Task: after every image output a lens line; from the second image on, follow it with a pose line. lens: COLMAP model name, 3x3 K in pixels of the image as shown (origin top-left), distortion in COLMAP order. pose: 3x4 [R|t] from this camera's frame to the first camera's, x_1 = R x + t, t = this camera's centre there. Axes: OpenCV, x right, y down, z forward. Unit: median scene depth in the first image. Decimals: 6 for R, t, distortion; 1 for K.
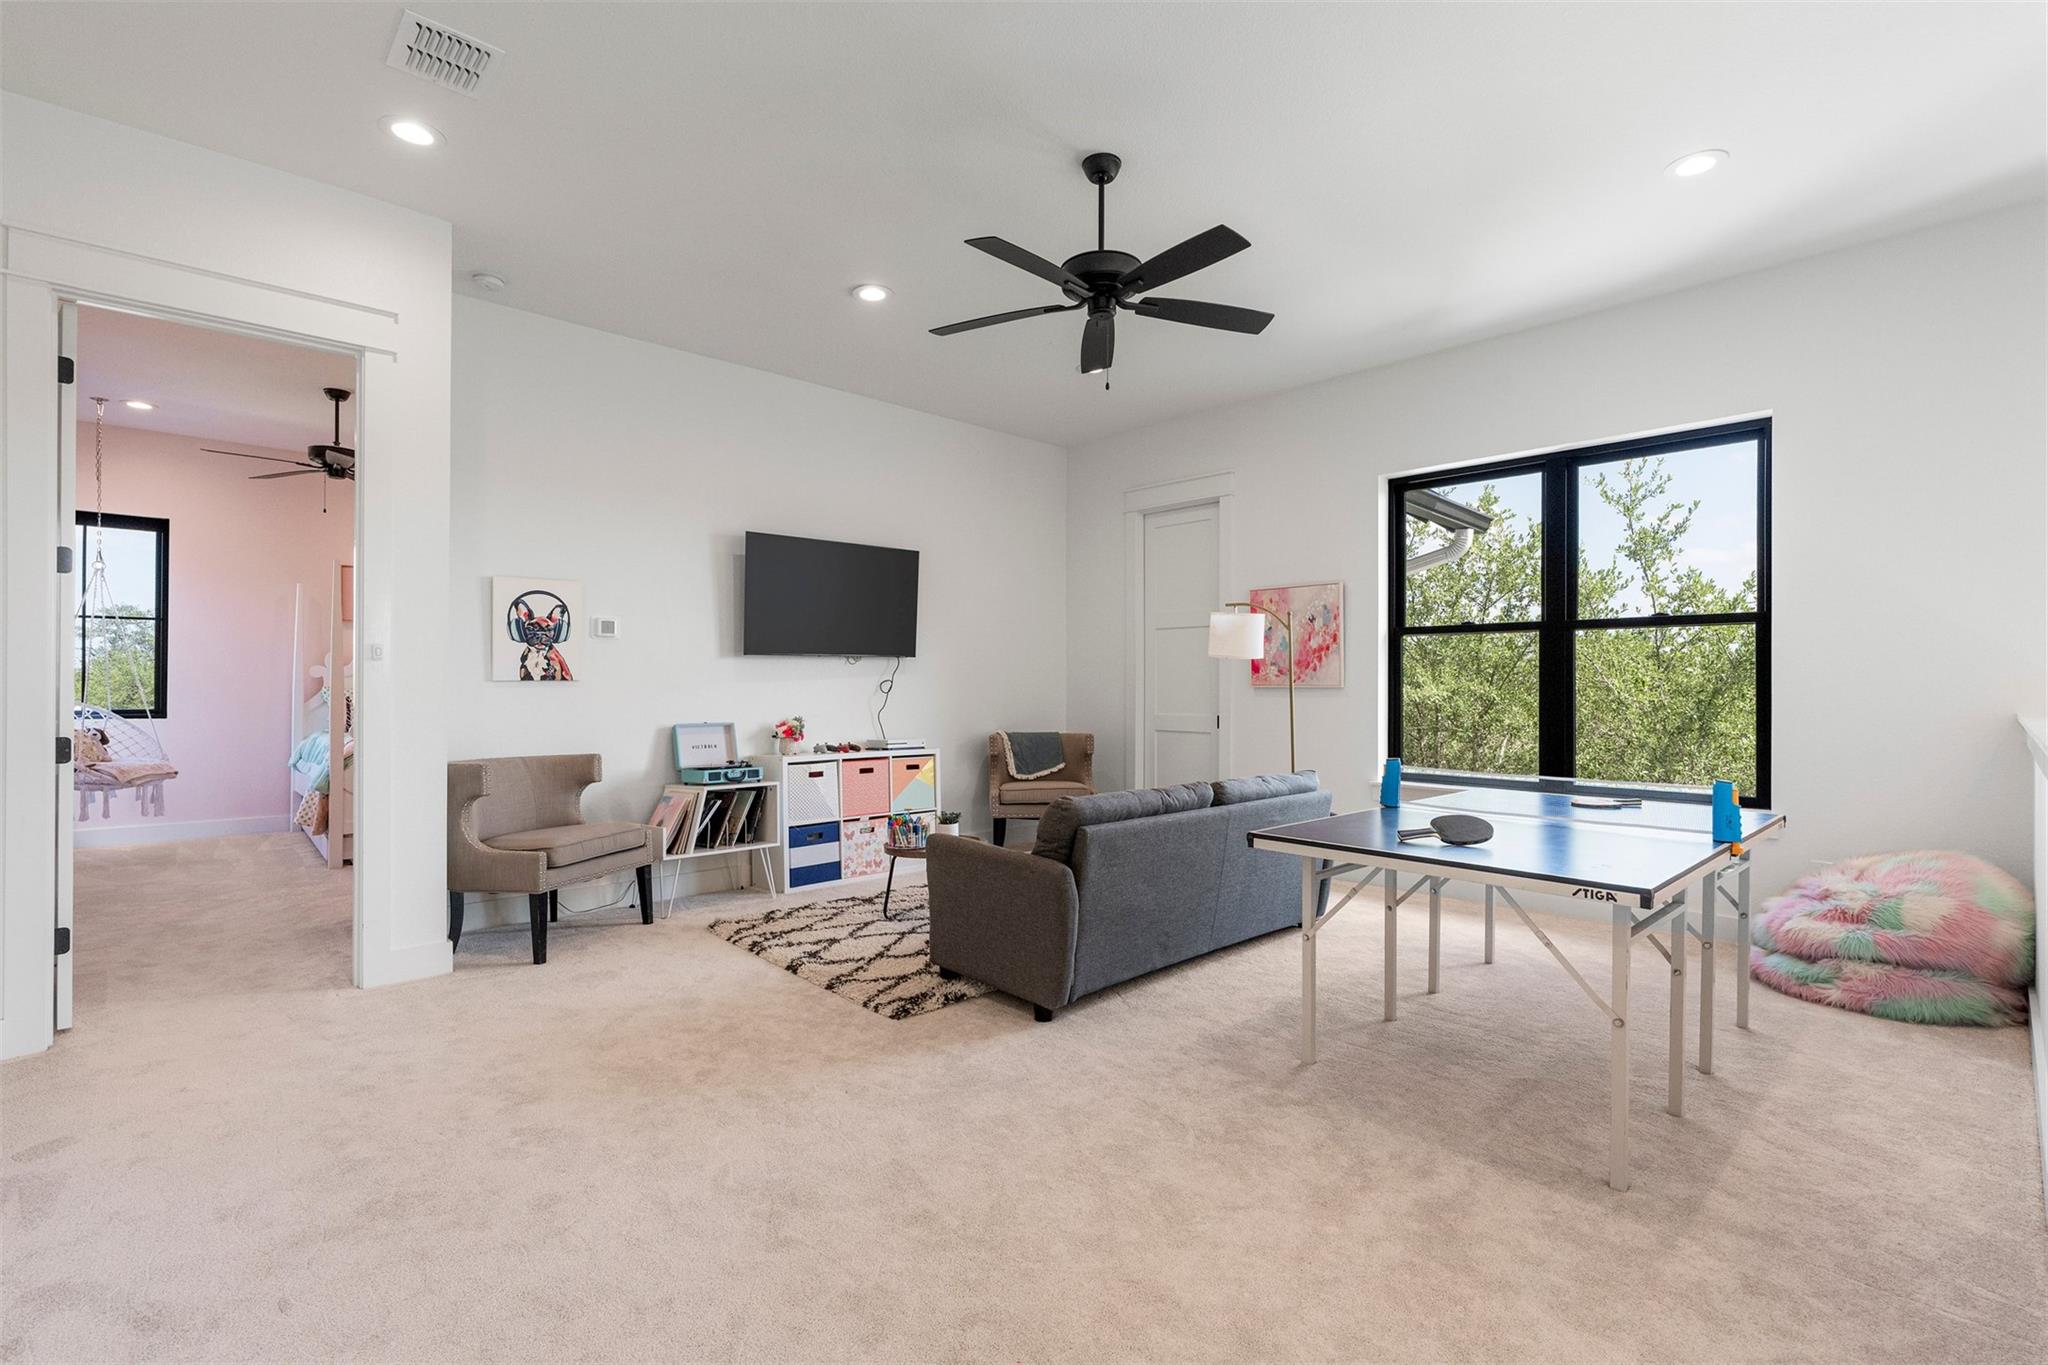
lens RADIAL K [[922.1, 0, 1024.0], [0, 922.1, 682.5], [0, 0, 1]] dist [-0.001878, 0.000509]
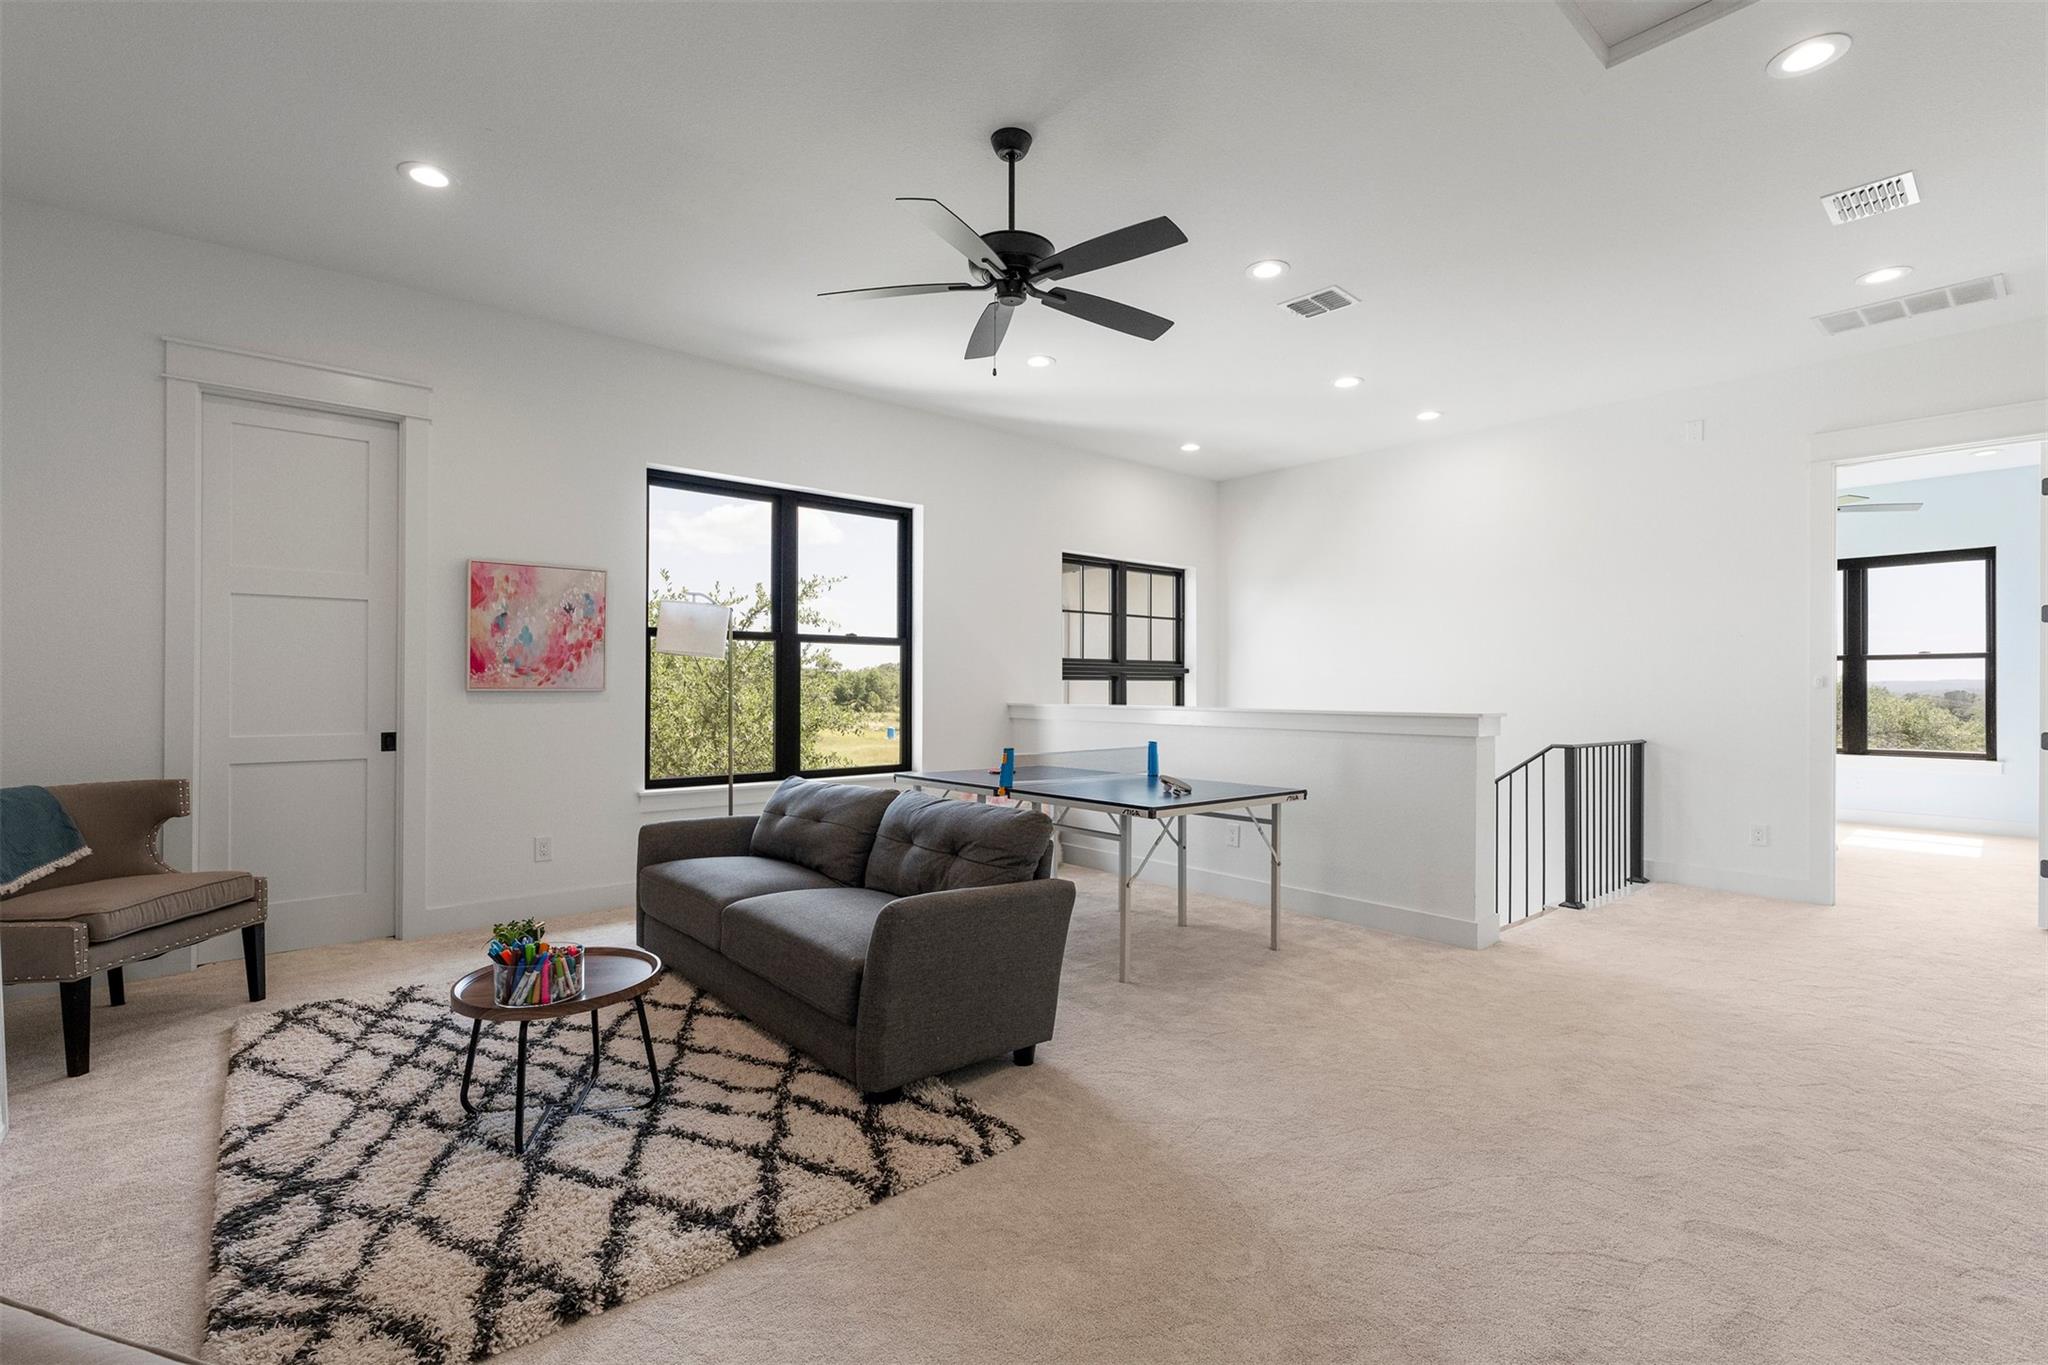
lens RADIAL K [[922.1, 0, 1024.0], [0, 922.1, 682.5], [0, 0, 1]] dist [-0.001878, 0.000509]
pose [[0.054092, 0.001608, 0.998535, -0.717955], [-0.002163, 0.999997, -0.001493, -0.002487], [-0.998534, -0.002079, 0.054095, 0.780313]]
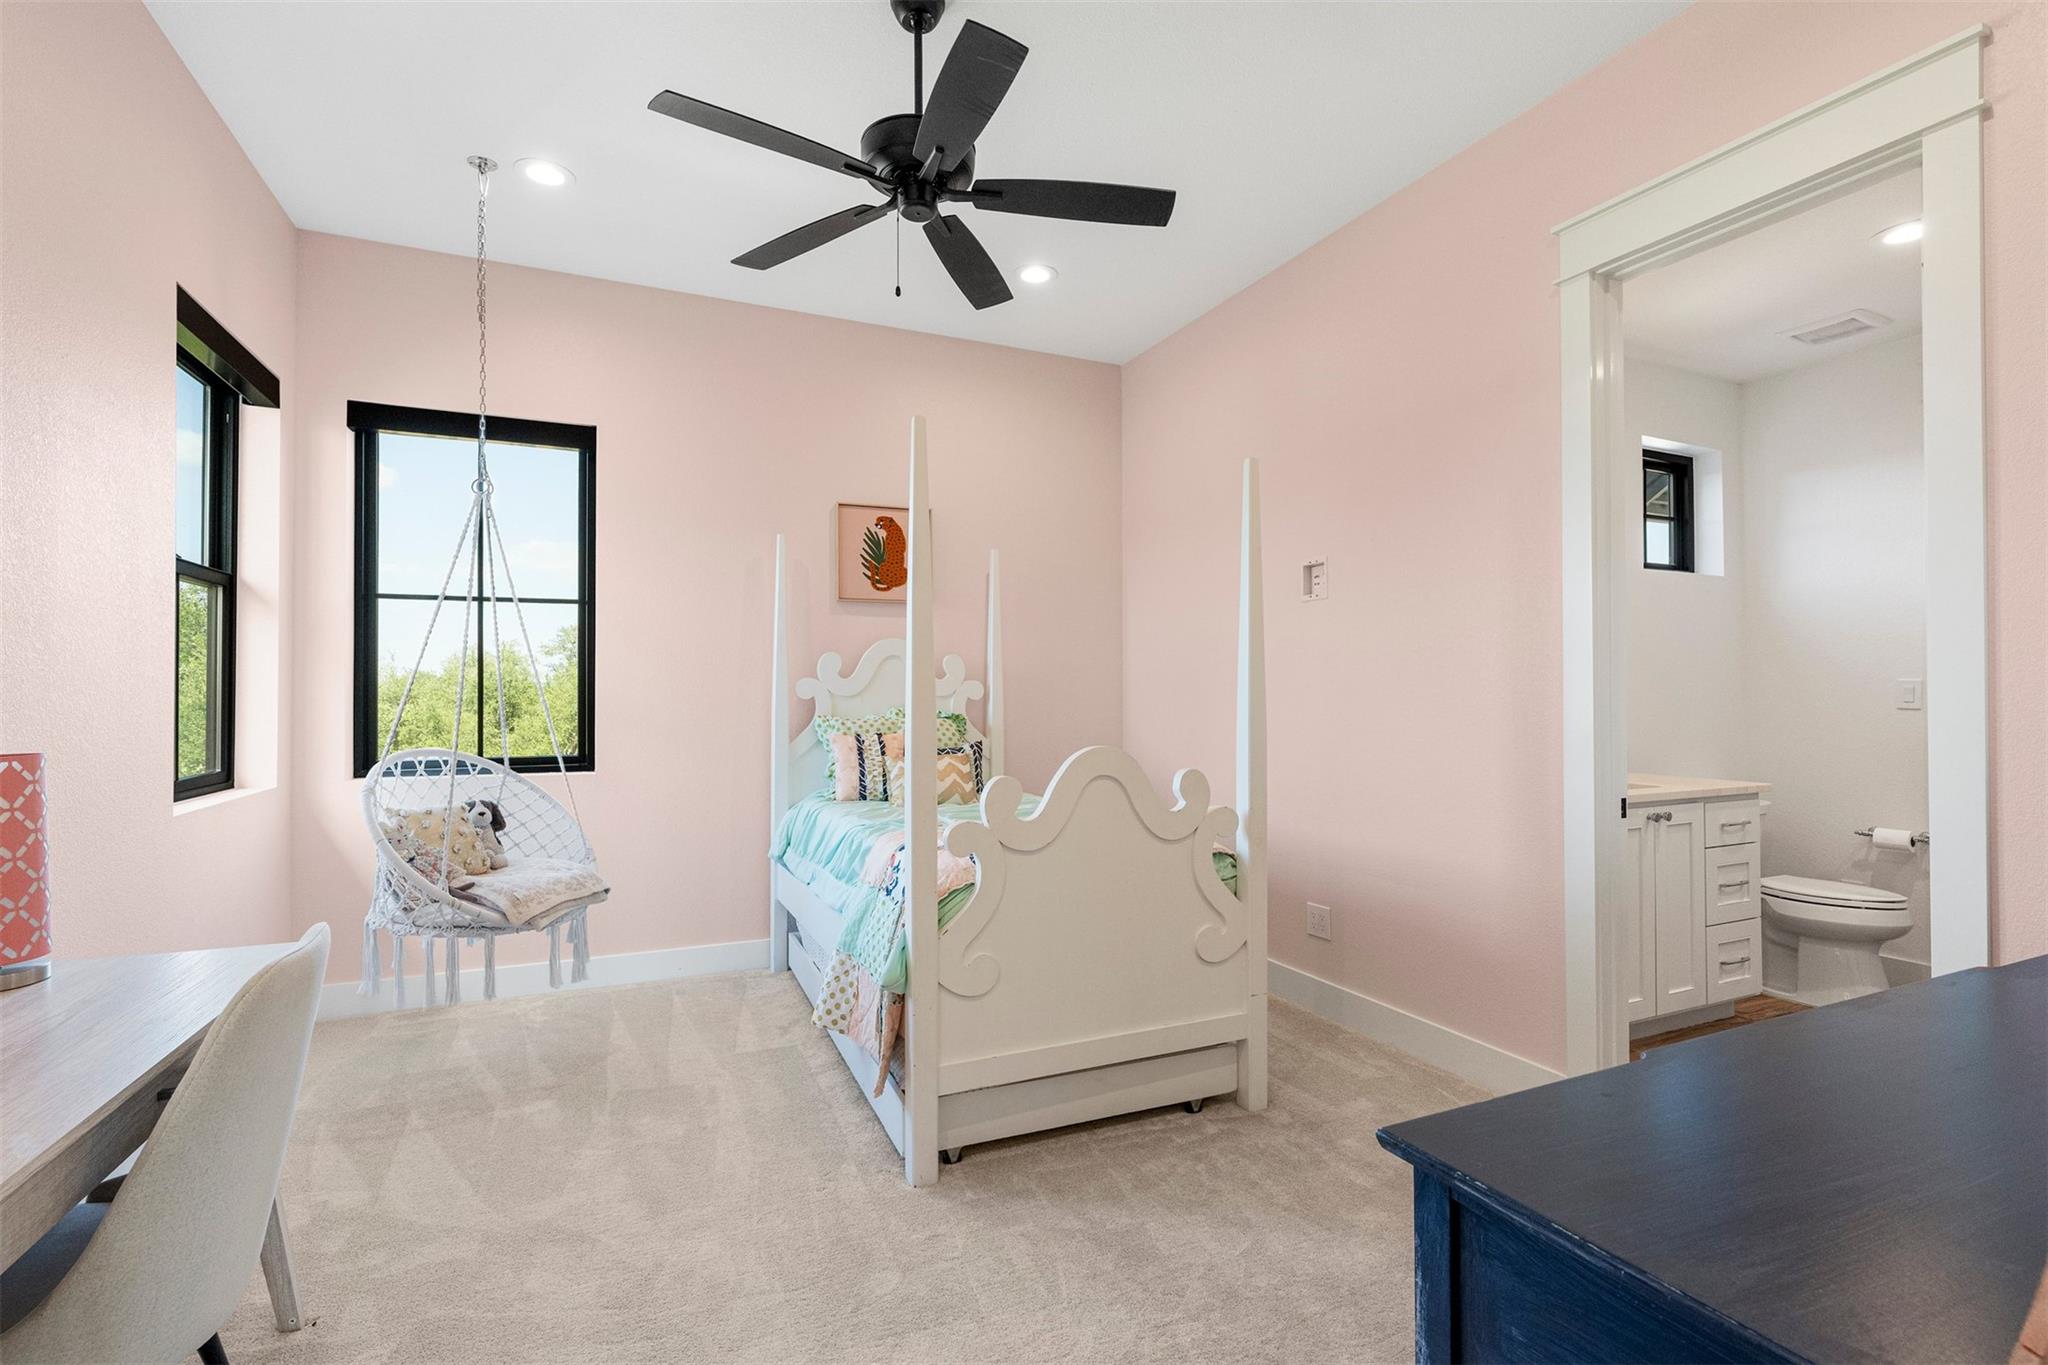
lens RADIAL K [[922.1, 0, 1024.0], [0, 922.1, 682.5], [0, 0, 1]] dist [-0.001878, 0.000509]
pose [[0.948425, -0.011541, -0.316791, -0.334080], [0.008642, 0.999907, -0.010554, -0.006093], [0.316884, 0.007272, 0.948436, 0.364863]]
